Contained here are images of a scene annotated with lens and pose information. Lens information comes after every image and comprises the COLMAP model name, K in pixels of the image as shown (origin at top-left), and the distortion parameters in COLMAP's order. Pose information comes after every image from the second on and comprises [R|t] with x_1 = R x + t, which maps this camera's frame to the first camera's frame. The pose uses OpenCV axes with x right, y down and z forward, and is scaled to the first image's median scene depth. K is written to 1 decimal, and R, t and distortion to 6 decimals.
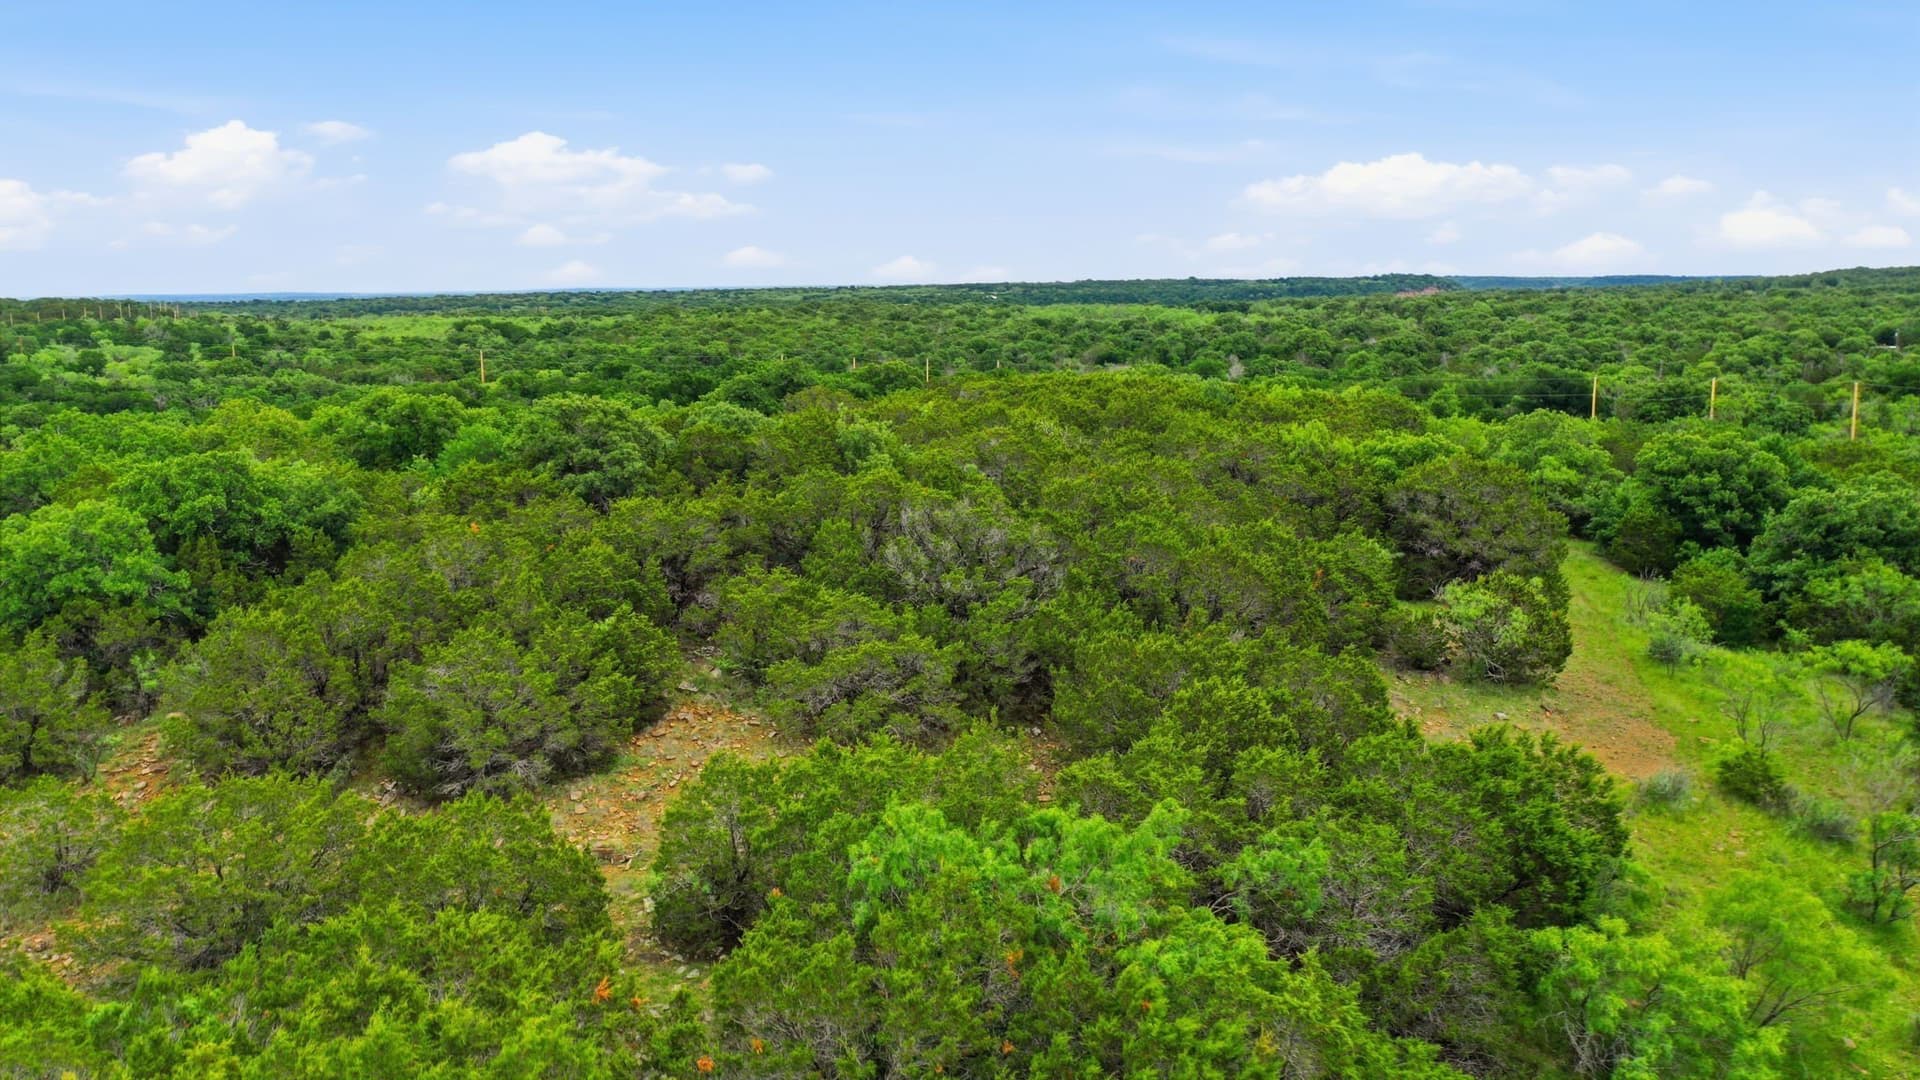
lens RADIAL K [[1496.7, 0, 960.0], [0, 1496.7, 540.0], [0, 0, 1]] dist [0.000585, -0.010839]
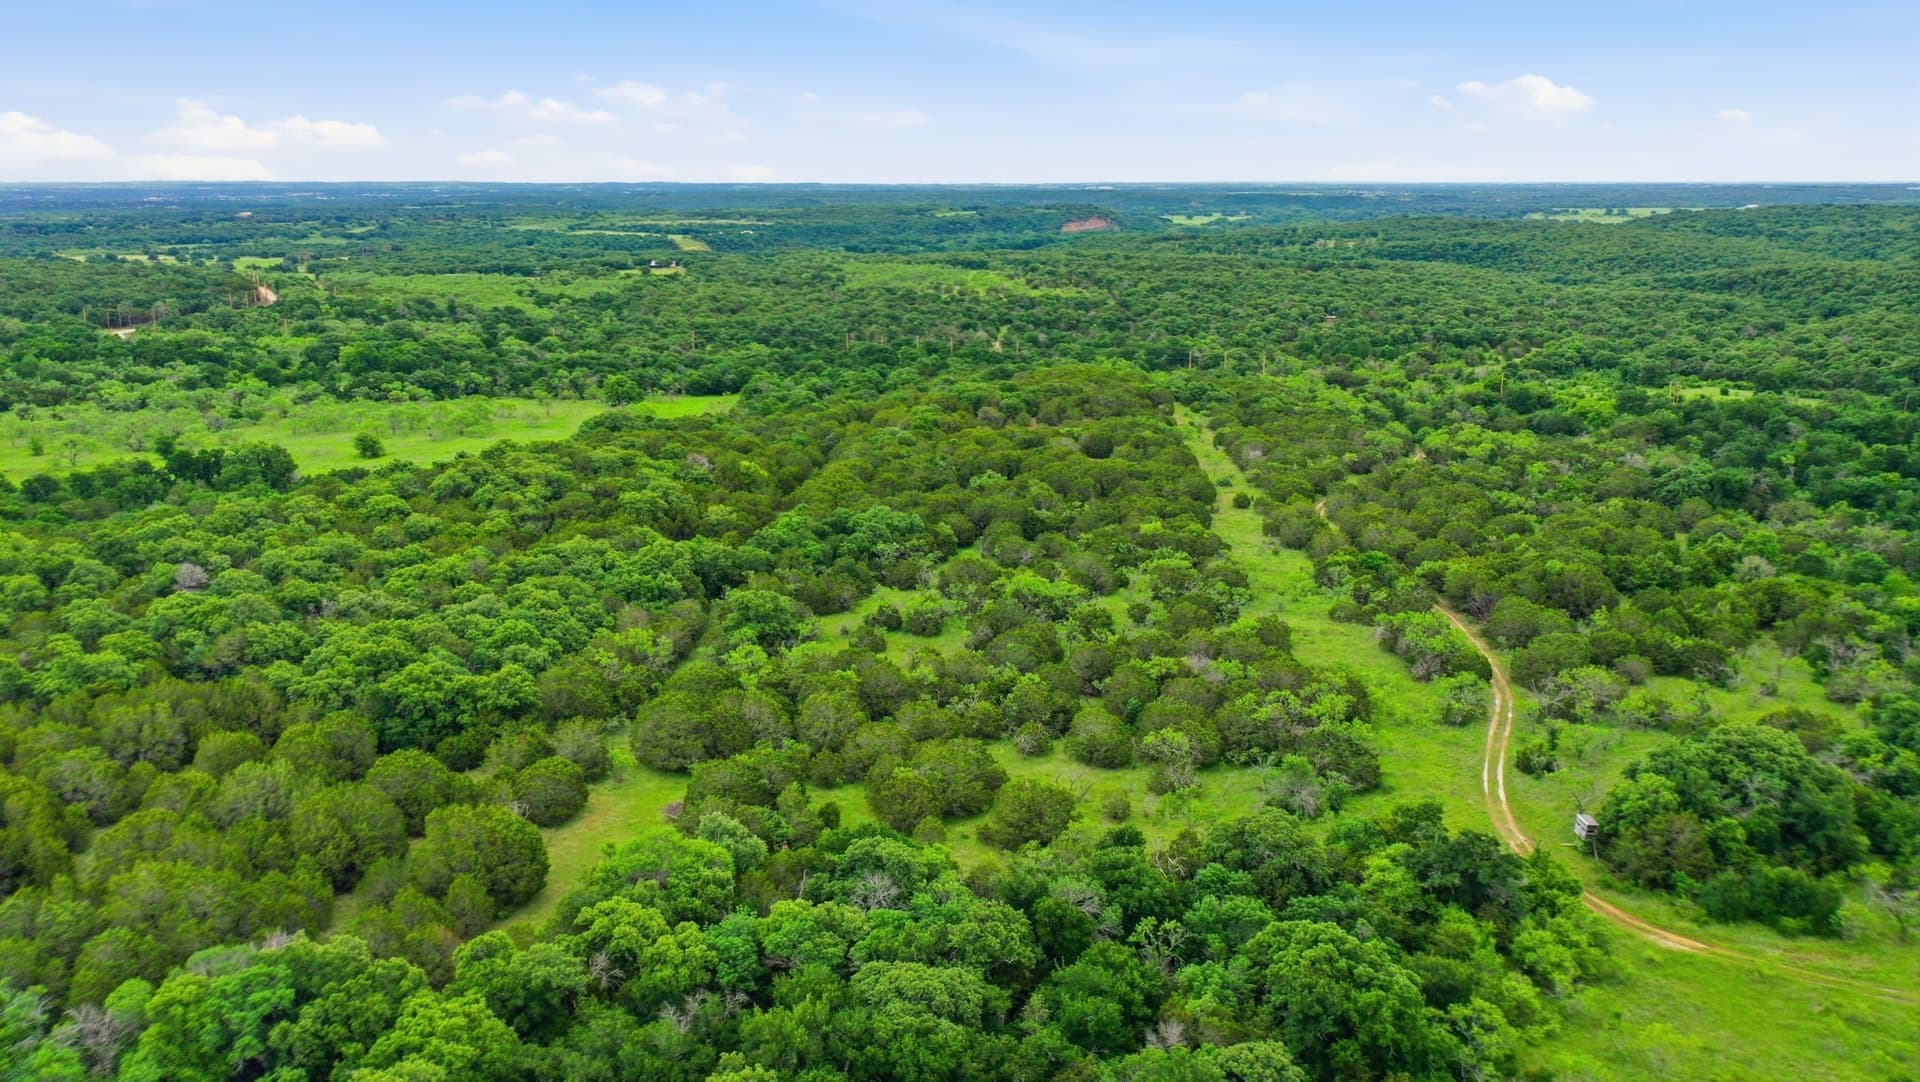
lens RADIAL K [[1496.7, 0, 960.0], [0, 1496.7, 541.0], [0, 0, 1]] dist [0.000585, -0.010839]
pose [[0.975271, -0.041964, 0.216993, -0.321458], [0.027957, 0.997346, 0.067223, 0.024299], [-0.219238, -0.059494, 0.973856, -0.856137]]
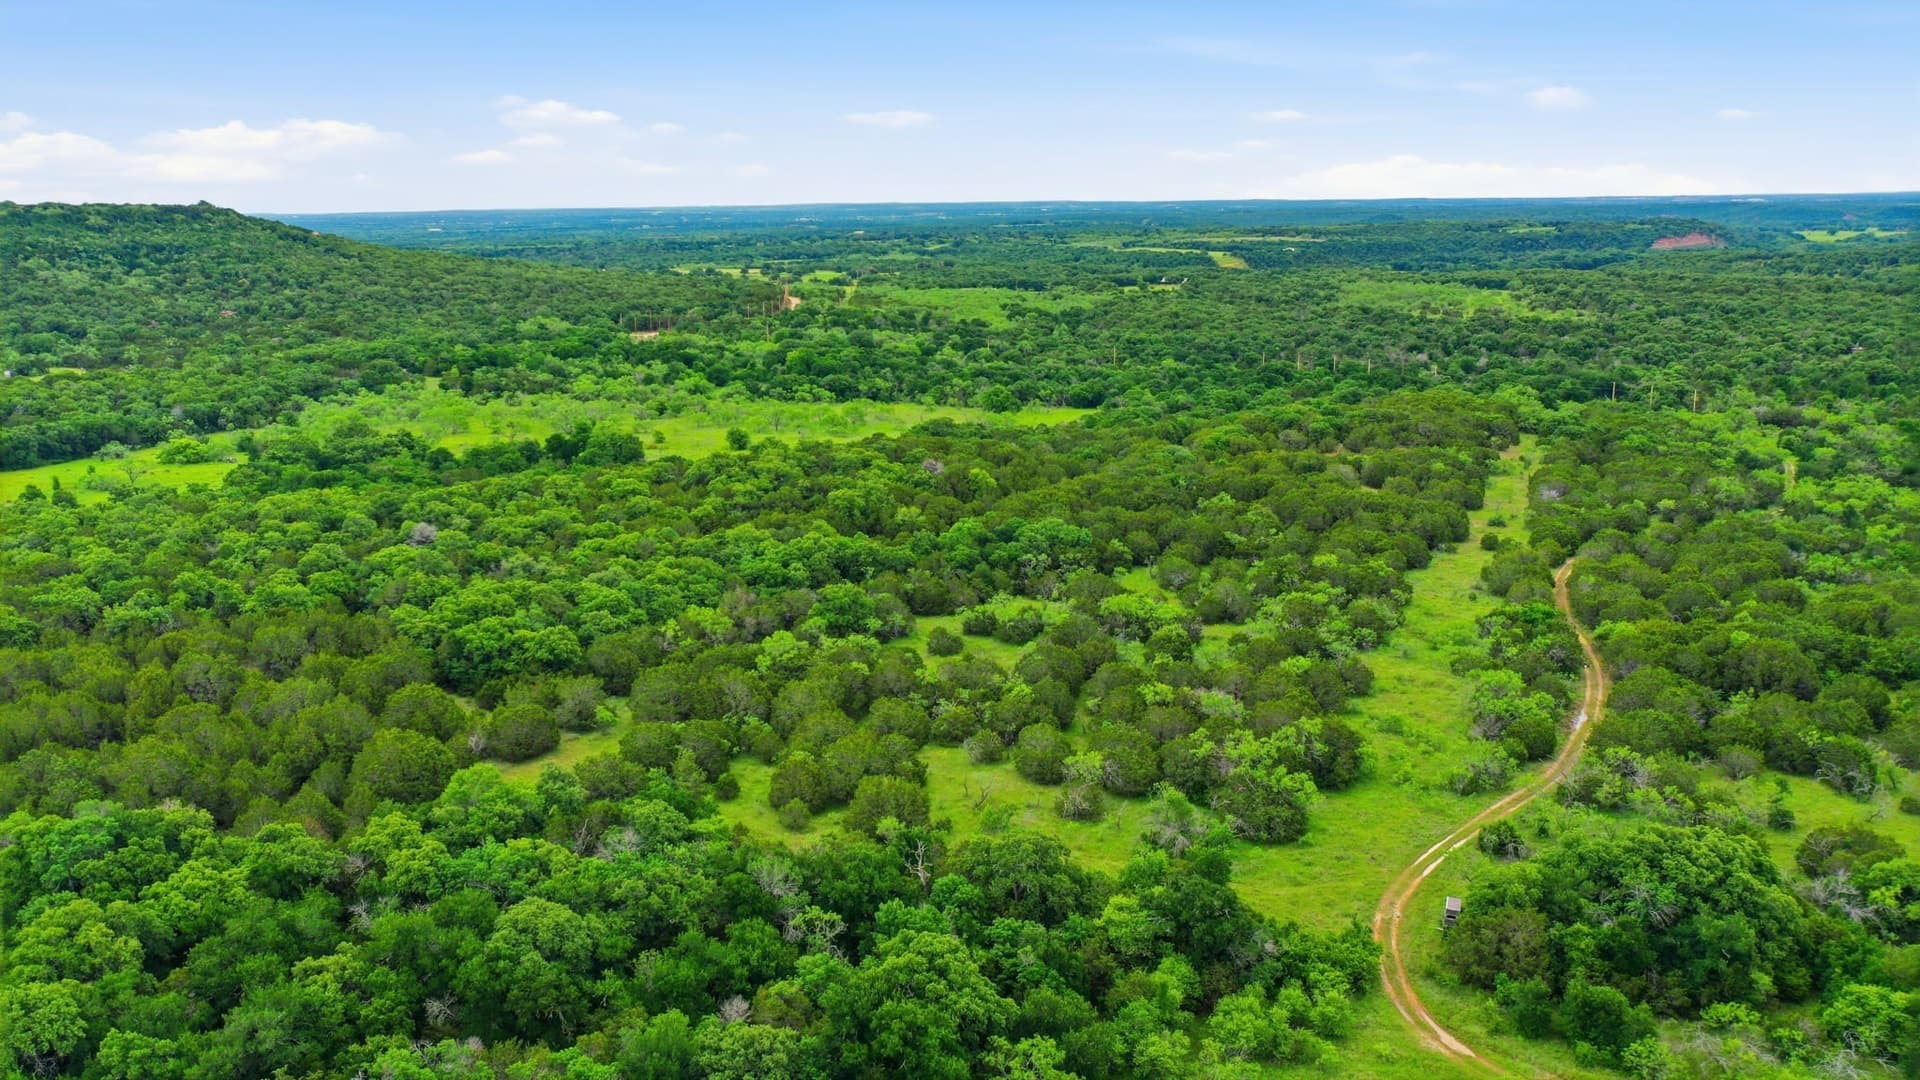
lens RADIAL K [[1496.7, 0, 960.0], [0, 1496.7, 540.0], [0, 0, 1]] dist [0.000585, -0.010839]
pose [[0.985722, 0.035194, -0.164661, -0.135086], [-0.026363, 0.998110, 0.055512, 0.025832], [0.166304, -0.050378, 0.984787, -0.878278]]
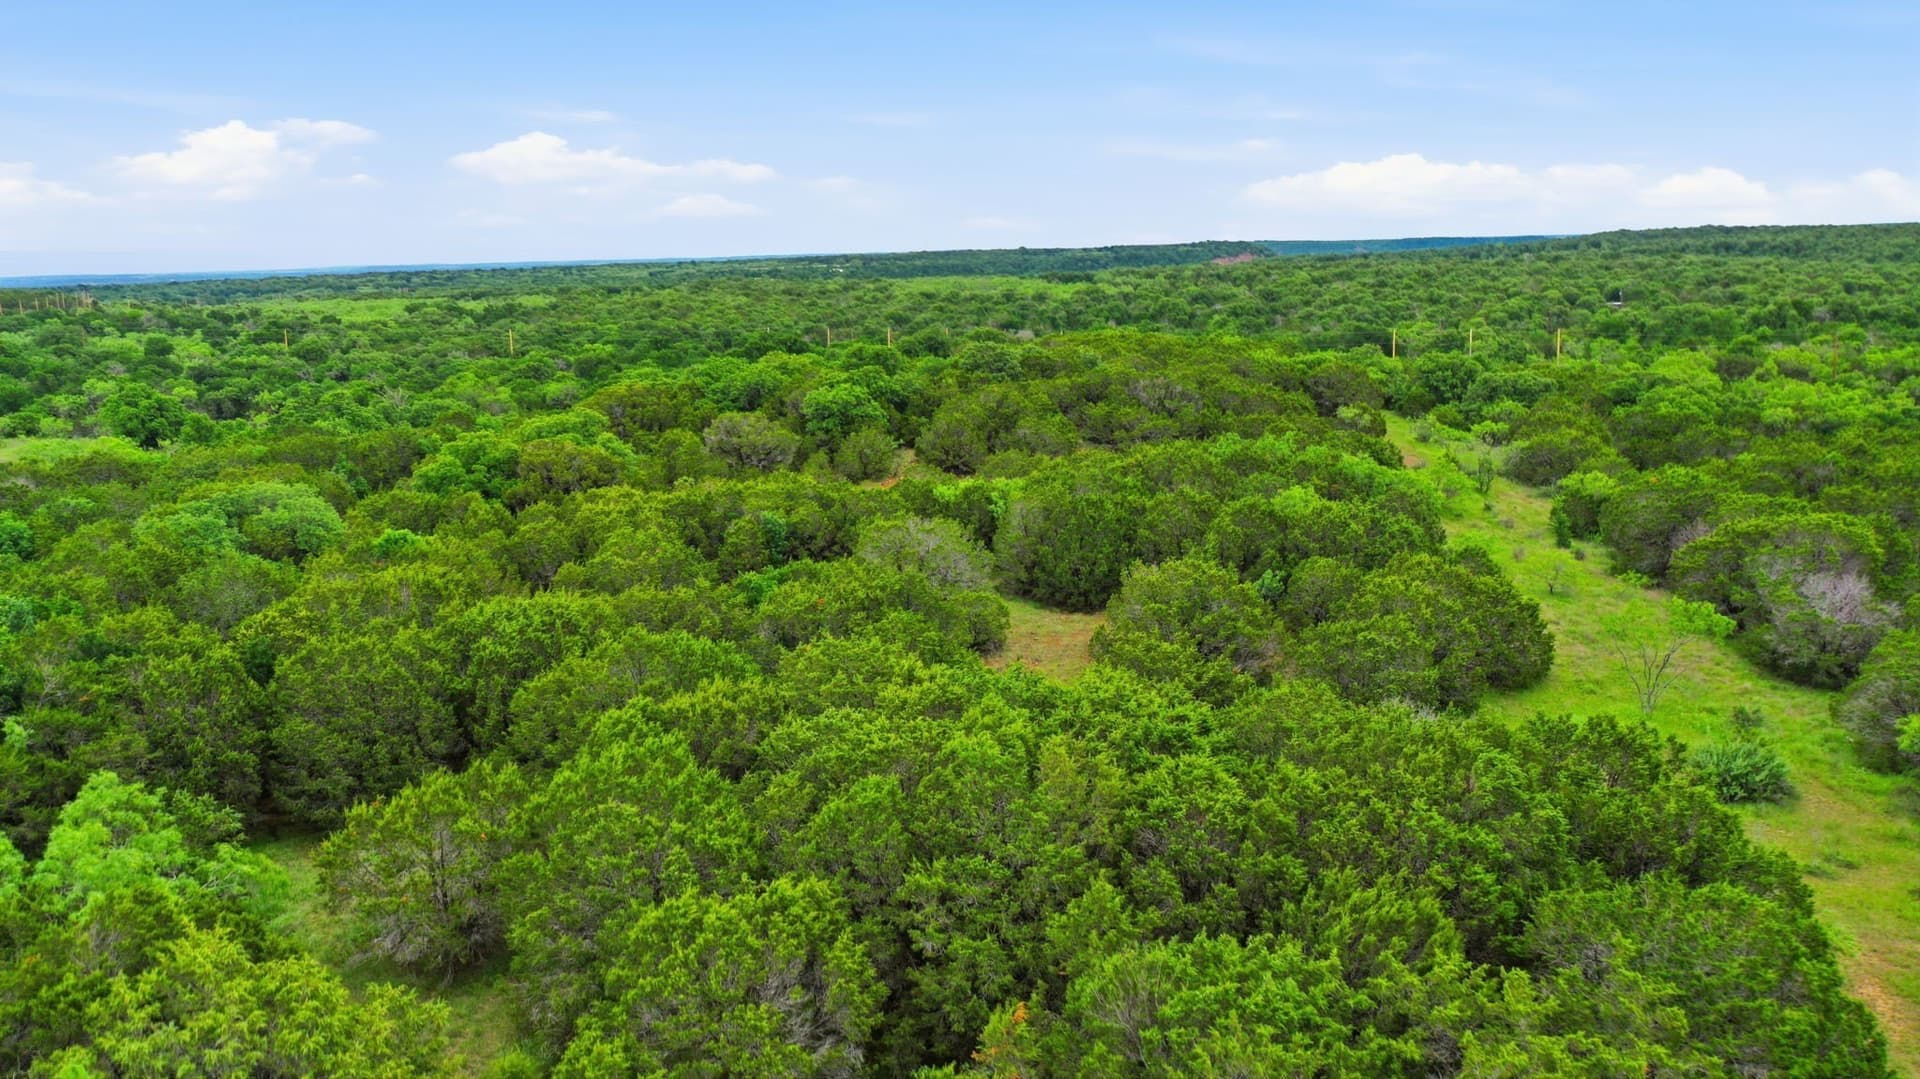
lens RADIAL K [[1496.7, 0, 960.0], [0, 1496.7, 539.5], [0, 0, 1]] dist [0.000585, -0.010839]
pose [[0.992776, -0.037373, 0.114010, -0.079154], [0.035146, 0.999151, 0.021478, 0.022889], [-0.114716, -0.017316, 0.993247, -0.188421]]
